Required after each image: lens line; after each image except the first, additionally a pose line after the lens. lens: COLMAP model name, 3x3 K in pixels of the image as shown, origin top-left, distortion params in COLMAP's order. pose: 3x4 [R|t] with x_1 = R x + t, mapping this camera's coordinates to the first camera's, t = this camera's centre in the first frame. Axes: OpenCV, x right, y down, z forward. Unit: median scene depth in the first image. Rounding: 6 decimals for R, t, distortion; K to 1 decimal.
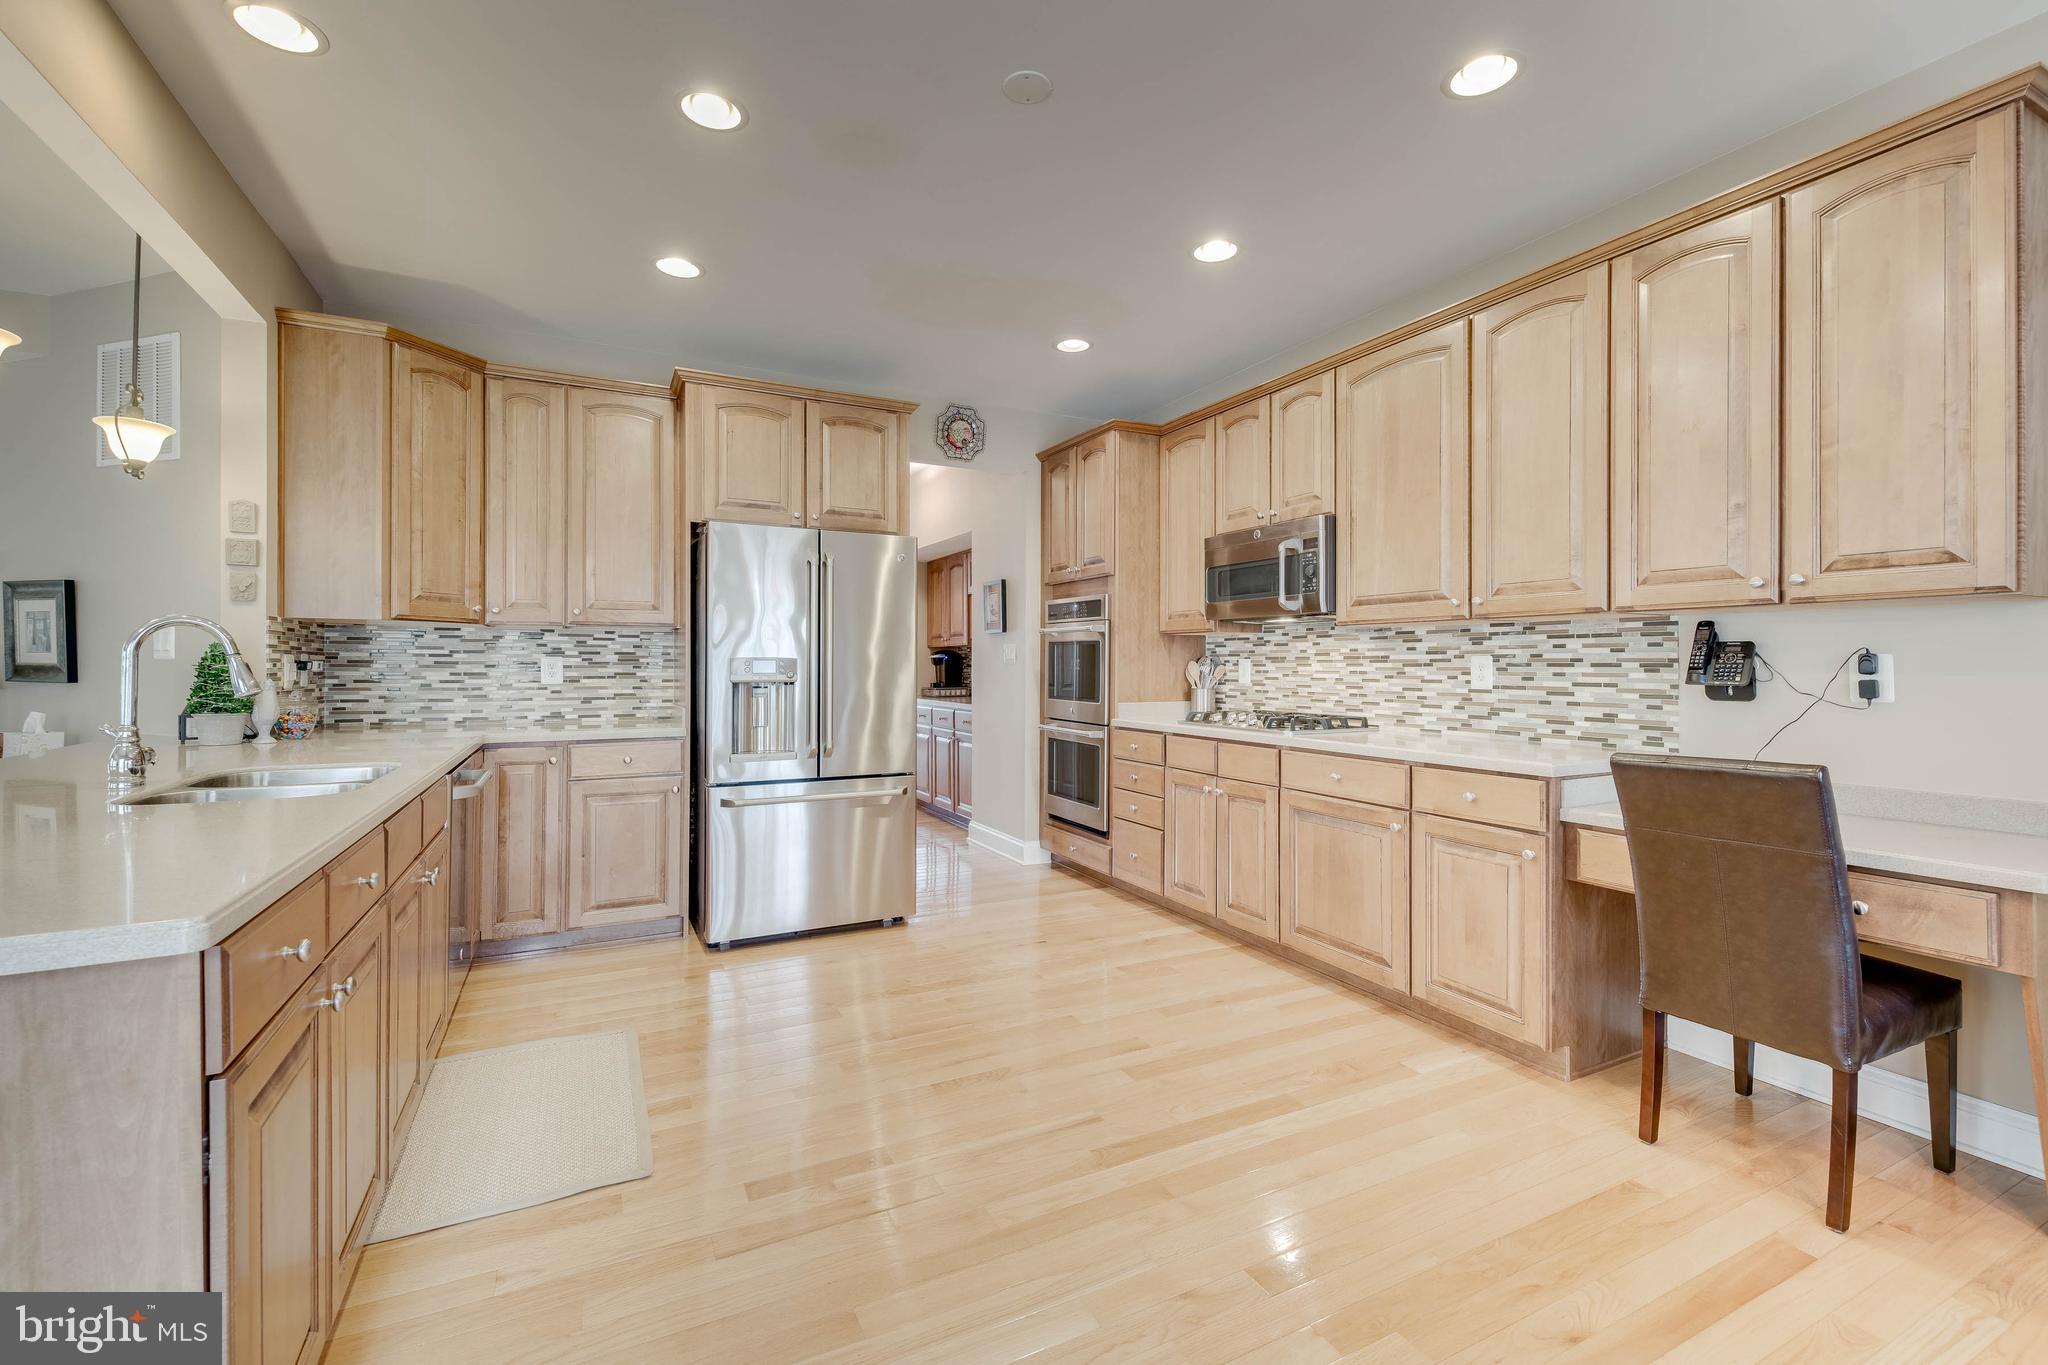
lens RADIAL K [[865.8, 0, 1021.3], [0, 865.8, 663.6], [0, 0, 1]] dist [0.005890, -0.000170]
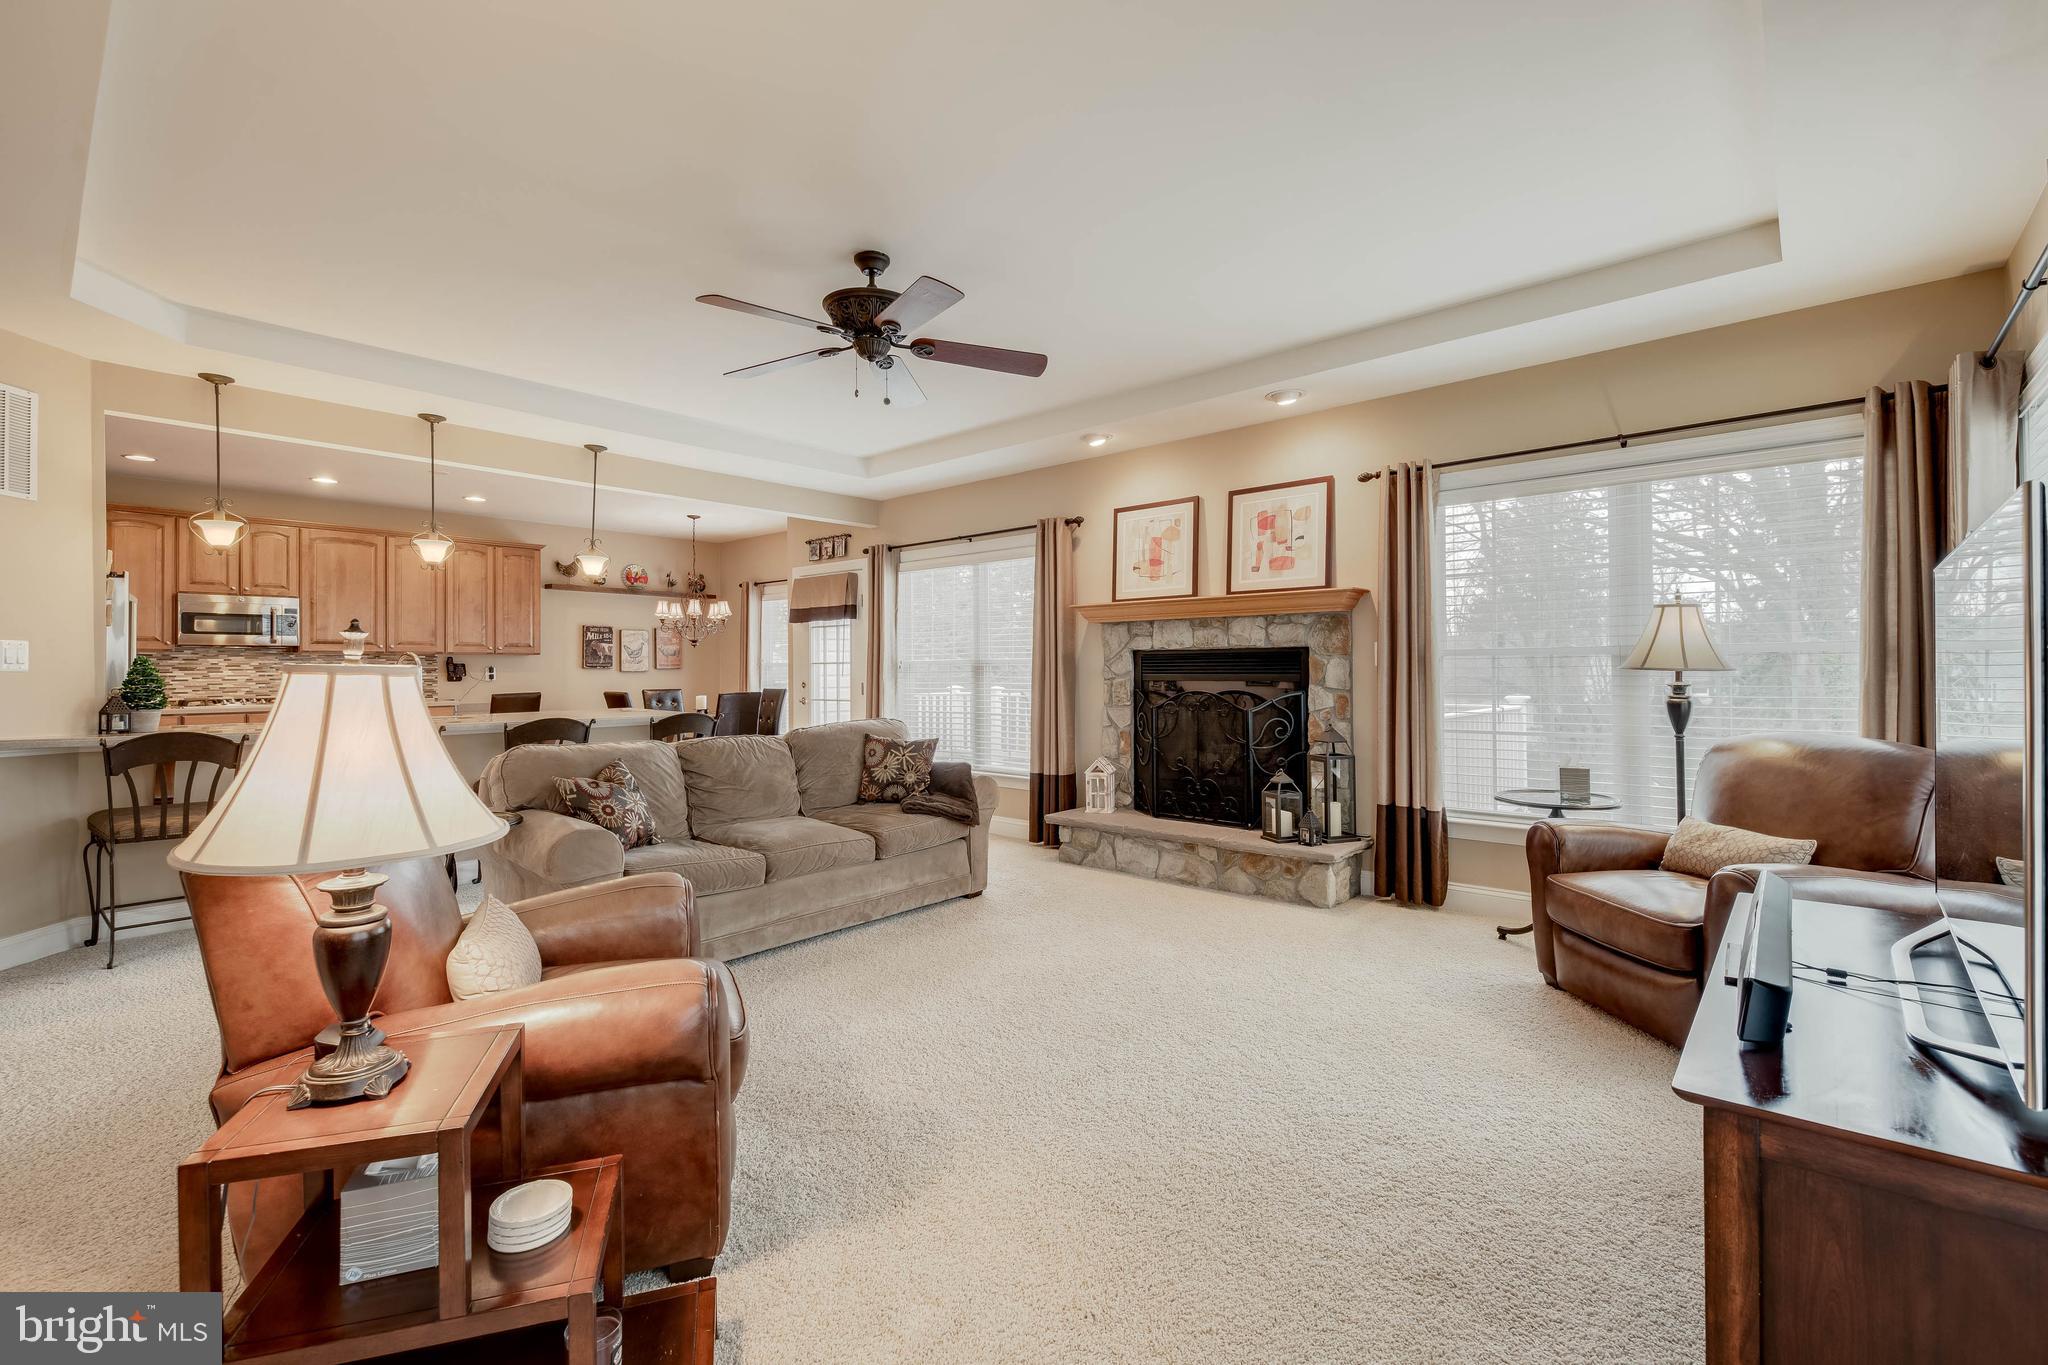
lens RADIAL K [[865.8, 0, 1021.3], [0, 865.8, 663.6], [0, 0, 1]] dist [0.005890, -0.000170]
pose [[-0.379769, 0.002585, 0.925078, -2.476545], [0.001412, 0.999997, -0.002215, -0.011567], [-0.925080, 0.000465, -0.379771, 0.218927]]
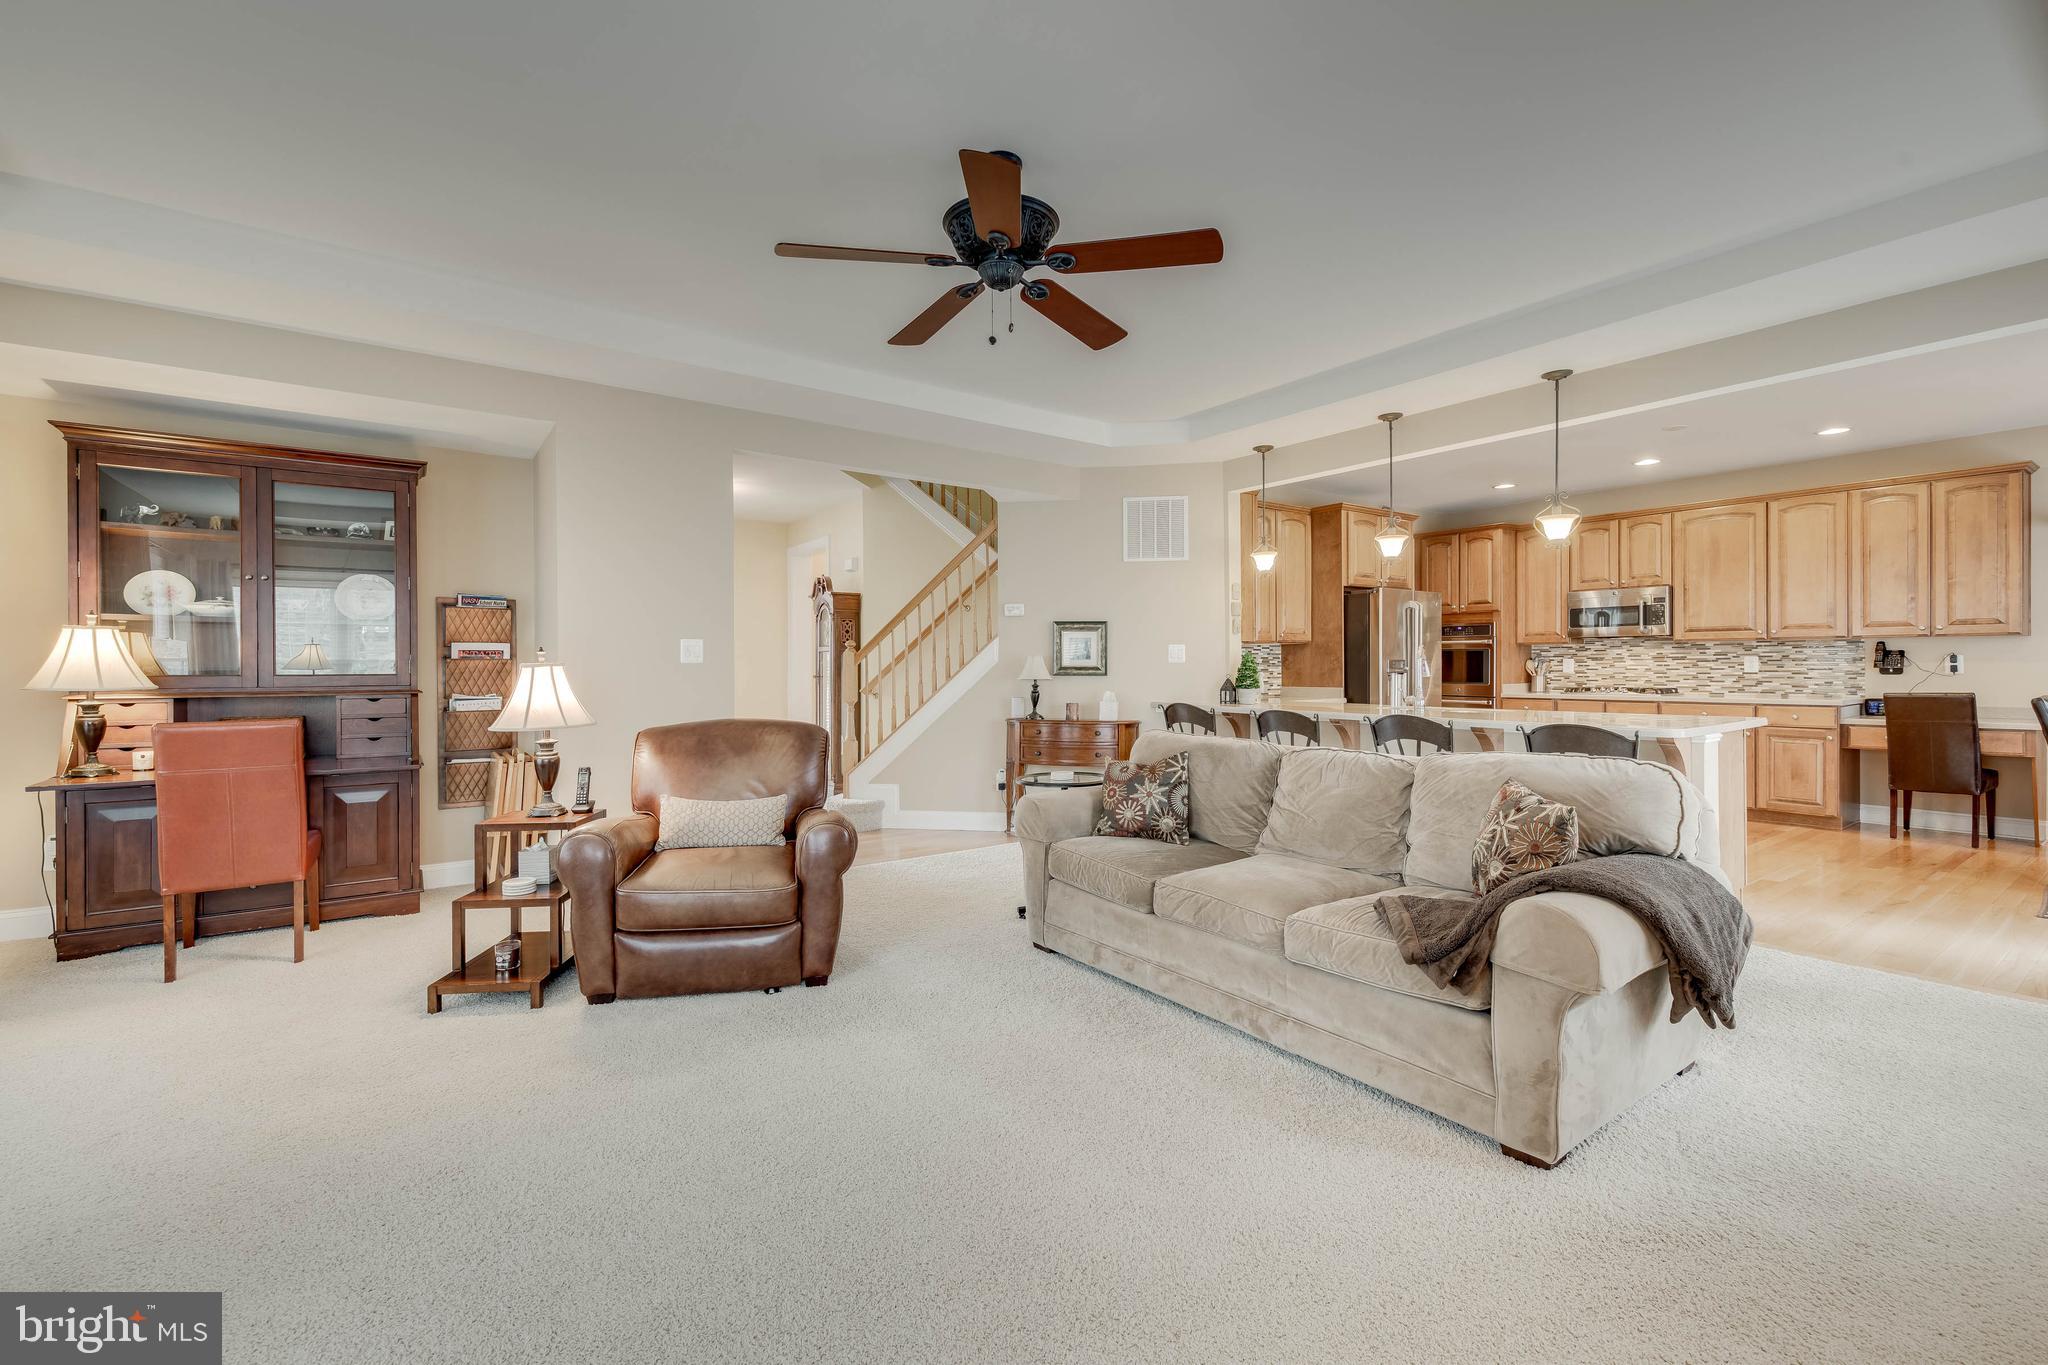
lens RADIAL K [[858.0, 0, 1023.8], [0, 858.0, 670.7], [0, 0, 1]] dist [-0.000493, -0.000350]
pose [[0.986434, -0.009802, 0.163863, -1.617097], [0.008478, 0.999926, 0.008773, -0.007863], [-0.163937, -0.007265, 0.986444, -0.794590]]
